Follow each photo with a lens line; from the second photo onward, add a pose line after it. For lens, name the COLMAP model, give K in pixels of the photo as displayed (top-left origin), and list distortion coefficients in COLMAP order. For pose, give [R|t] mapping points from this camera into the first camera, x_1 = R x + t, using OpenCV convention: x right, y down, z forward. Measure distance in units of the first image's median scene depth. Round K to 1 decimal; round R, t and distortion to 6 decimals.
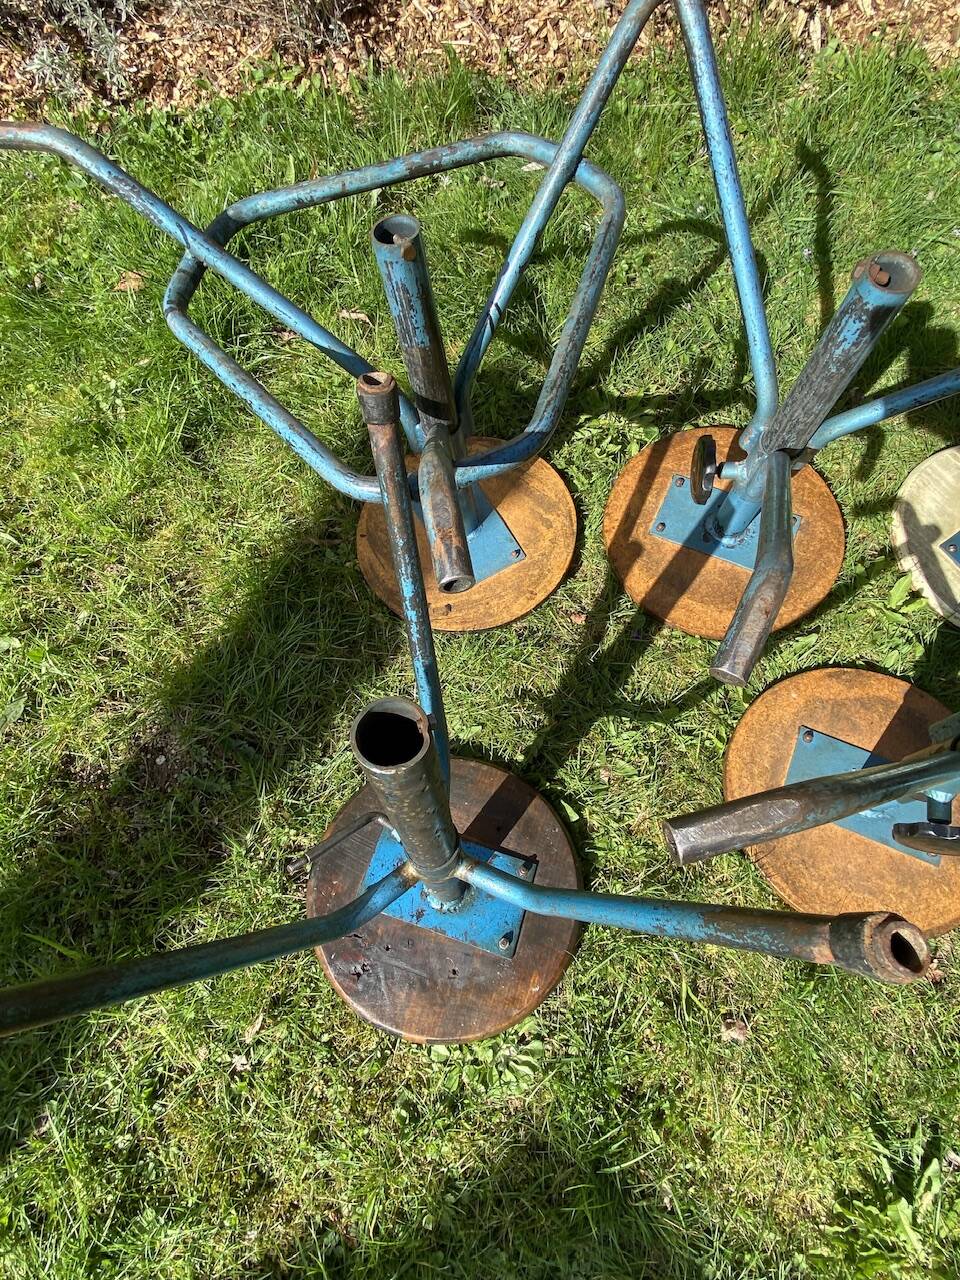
lens RADIAL K [[679.0, 0, 481.2], [0, 679.0, 645.5], [0, 0, 1]] dist [-0.002238, -0.008744]
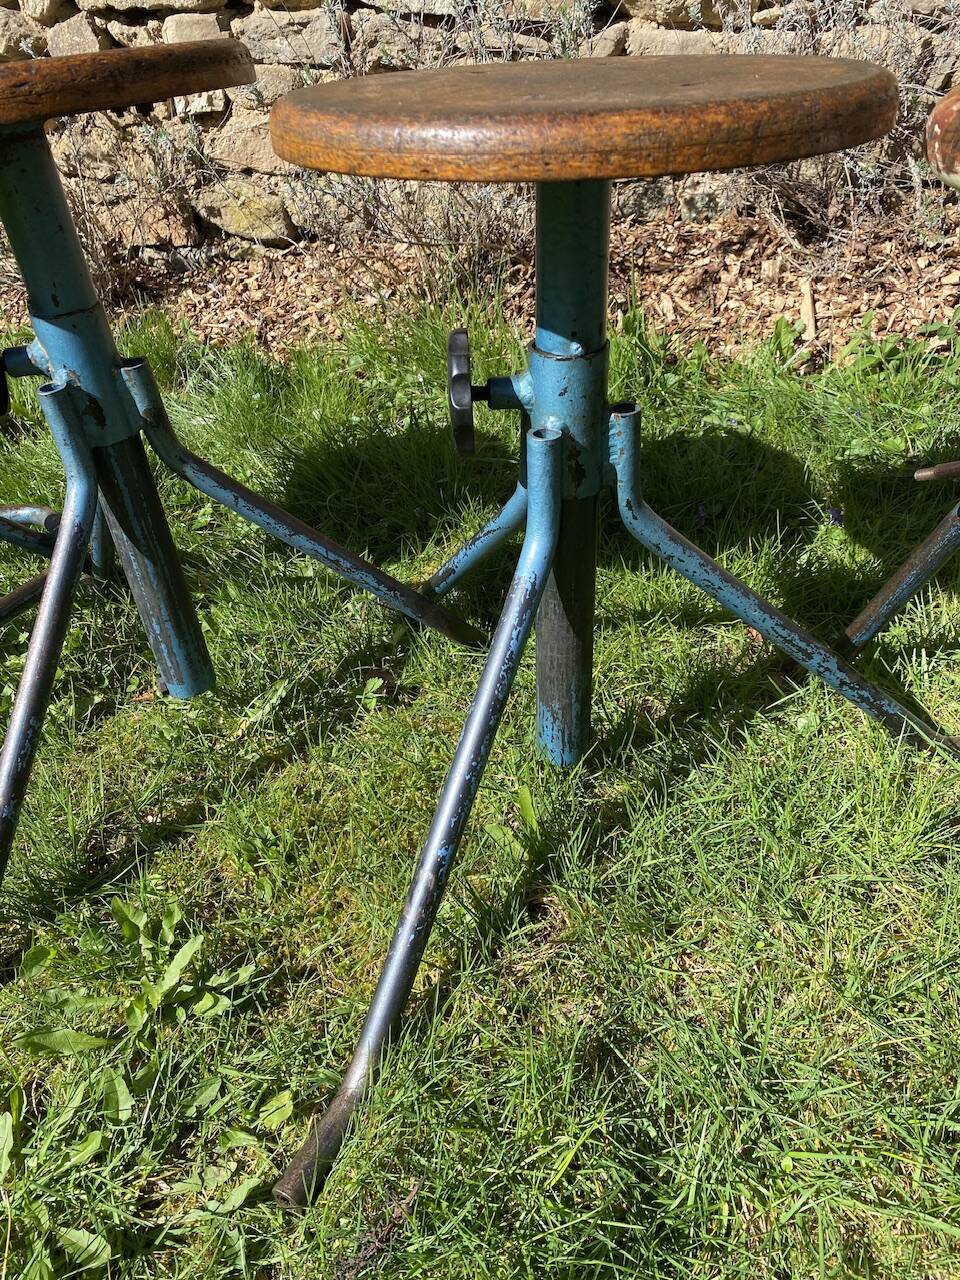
lens RADIAL K [[978.3, 0, 473.4], [0, 978.3, 633.1], [0, 0, 1]] dist [0.013225, -0.000778]
pose [[0.959760, 0.134894, -0.246301, 0.665041], [-0.247789, 0.819506, -0.516731, 0.022337], [0.132141, 0.556968, 0.819954, 0.210687]]
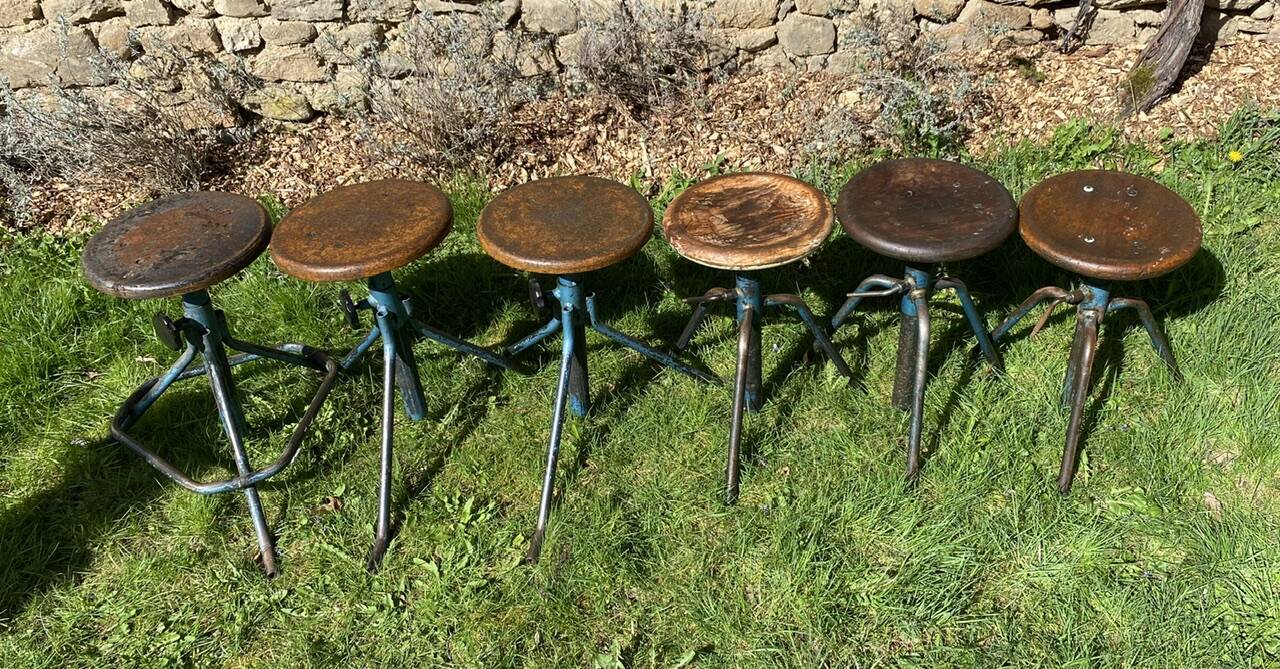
lens RADIAL K [[1123.8, 0, 665.9], [0, 1123.8, 312.1], [0, 0, 1]] dist [0.061227, -0.099433]
pose [[0.999138, -0.024198, 0.033737, 0.660048], [0.038459, 0.845553, -0.532504, 0.577196], [-0.015641, 0.533343, 0.845755, -0.835918]]
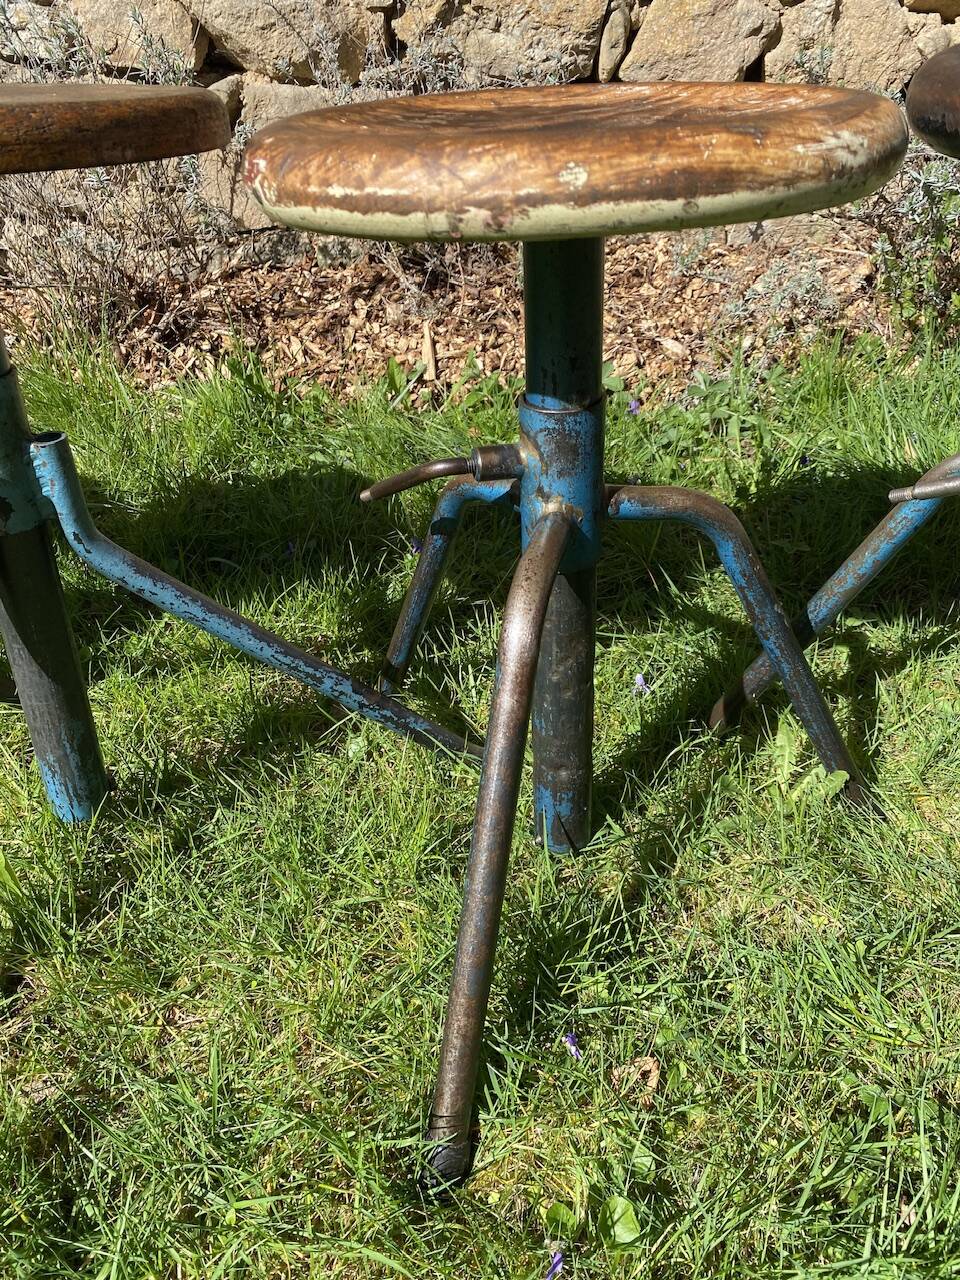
lens RADIAL K [[978.3, 0, 477.7], [0, 978.3, 630.1], [0, 0, 1]] dist [0.013225, -0.000778]
pose [[0.997912, 0.047896, -0.043340, 0.823839], [-0.064282, 0.802181, -0.593610, -0.002297], [0.006335, 0.595157, 0.803585, 0.238256]]
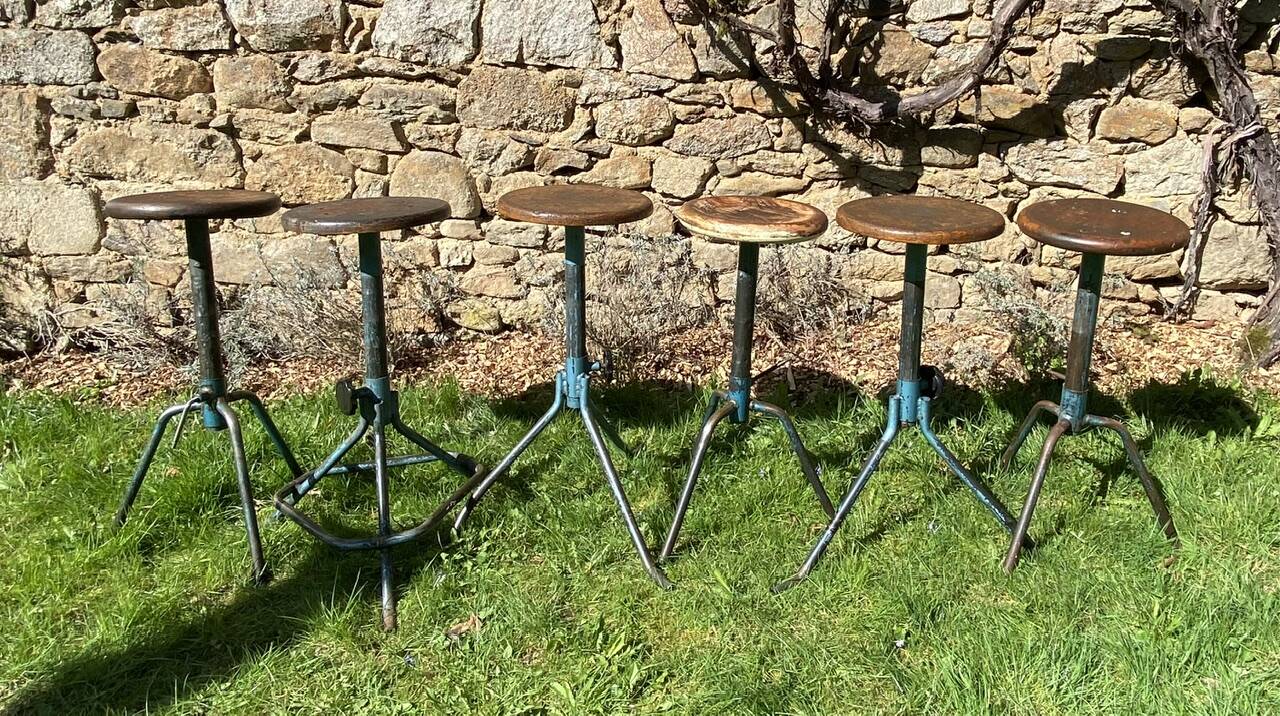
lens RADIAL K [[930.2, 0, 695.4], [0, 930.2, 257.3], [0, 0, 1]] dist [0.086526, -0.102404]
pose [[0.997506, 0.056983, -0.041659, 0.562251], [-0.066127, 0.547926, -0.833909, 0.706802], [-0.024693, 0.834584, 0.550327, -0.430834]]
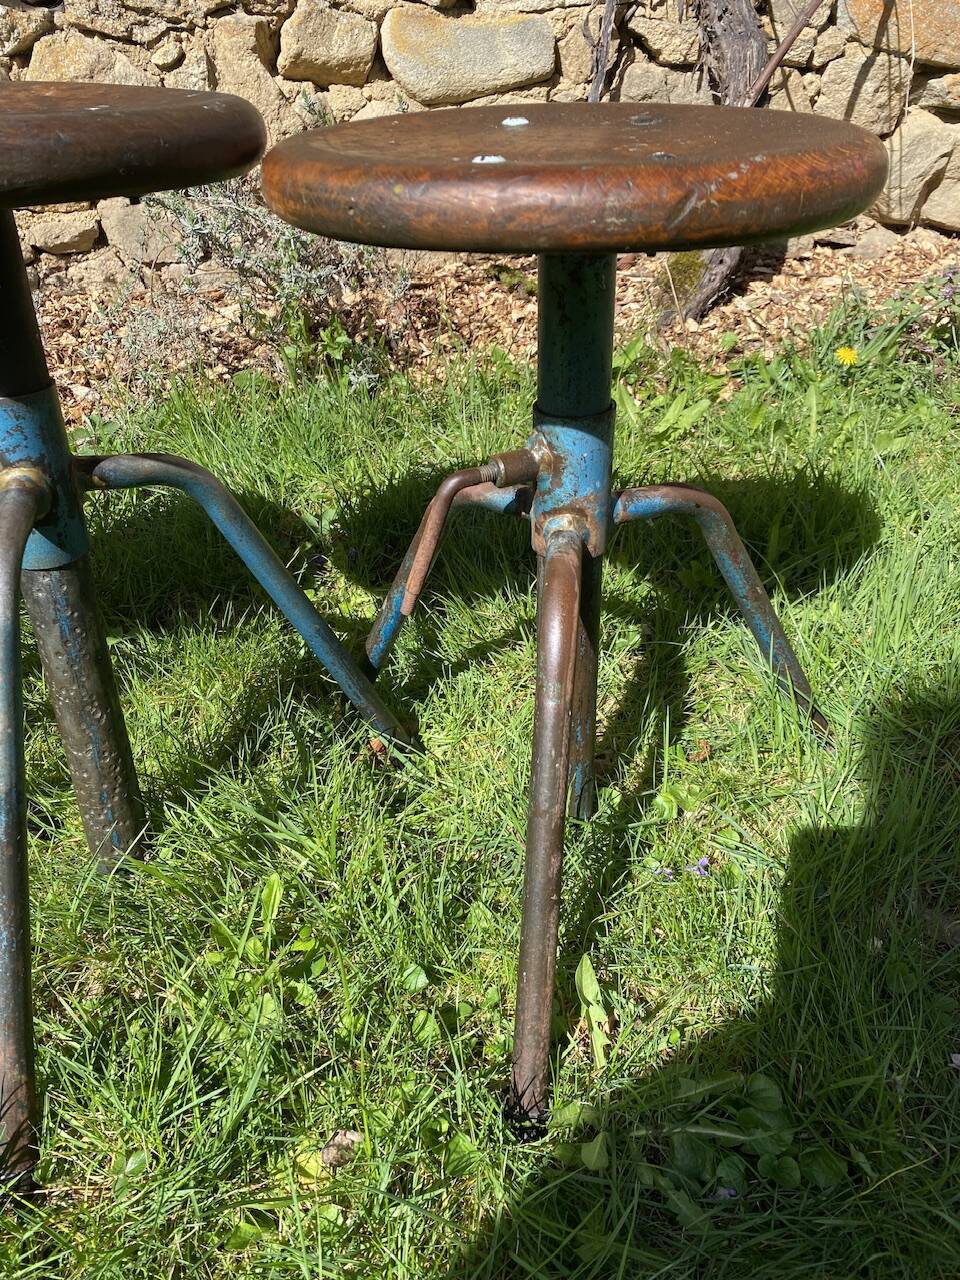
lens RADIAL K [[978.3, 0, 485.9], [0, 978.3, 623.9], [0, 0, 1]] dist [0.013225, -0.000778]
pose [[0.977904, -0.068041, 0.197671, 1.189150], [0.178811, 0.762100, -0.622278, 0.055366], [-0.108305, 0.643874, 0.757427, 0.206730]]
